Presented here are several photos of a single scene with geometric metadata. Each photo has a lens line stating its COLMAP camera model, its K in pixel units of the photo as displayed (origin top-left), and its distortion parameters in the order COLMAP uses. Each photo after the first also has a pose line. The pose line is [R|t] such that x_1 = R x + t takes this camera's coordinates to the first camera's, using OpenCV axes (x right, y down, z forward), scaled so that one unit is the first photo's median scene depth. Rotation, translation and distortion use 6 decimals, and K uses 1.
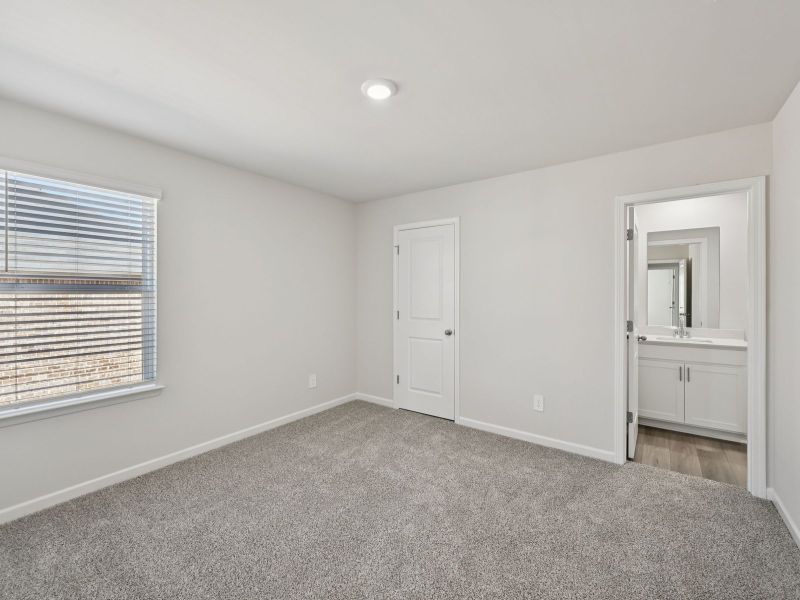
lens RADIAL K [[350.8, 0, 401.5], [0, 350.8, 296.2], [0, 0, 1]] dist [-0.001552, -0.000727]
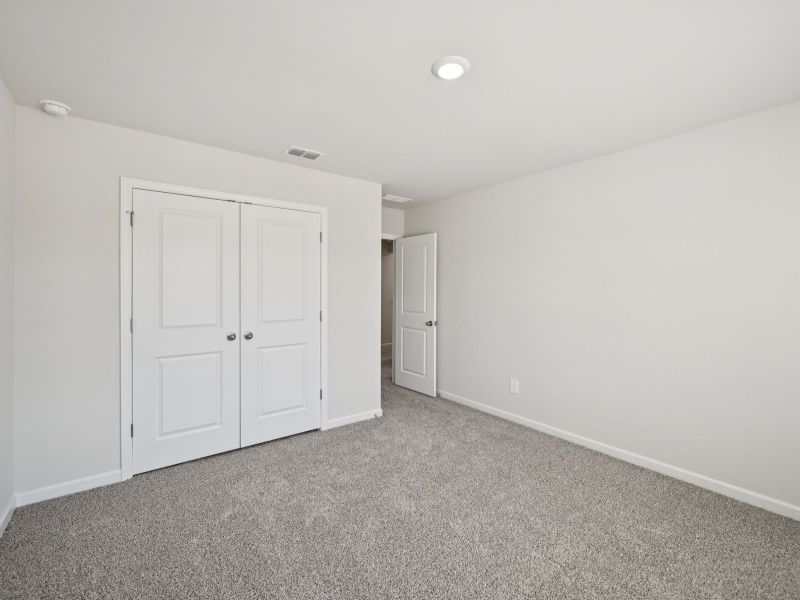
lens RADIAL K [[350.8, 0, 401.5], [0, 350.8, 296.2], [0, 0, 1]] dist [-0.001552, -0.000727]
pose [[0.279404, -0.007279, 0.960146, -0.473649], [0.009807, 0.999941, 0.004727, 0.005635], [-0.960123, 0.008096, 0.279459, 0.383314]]
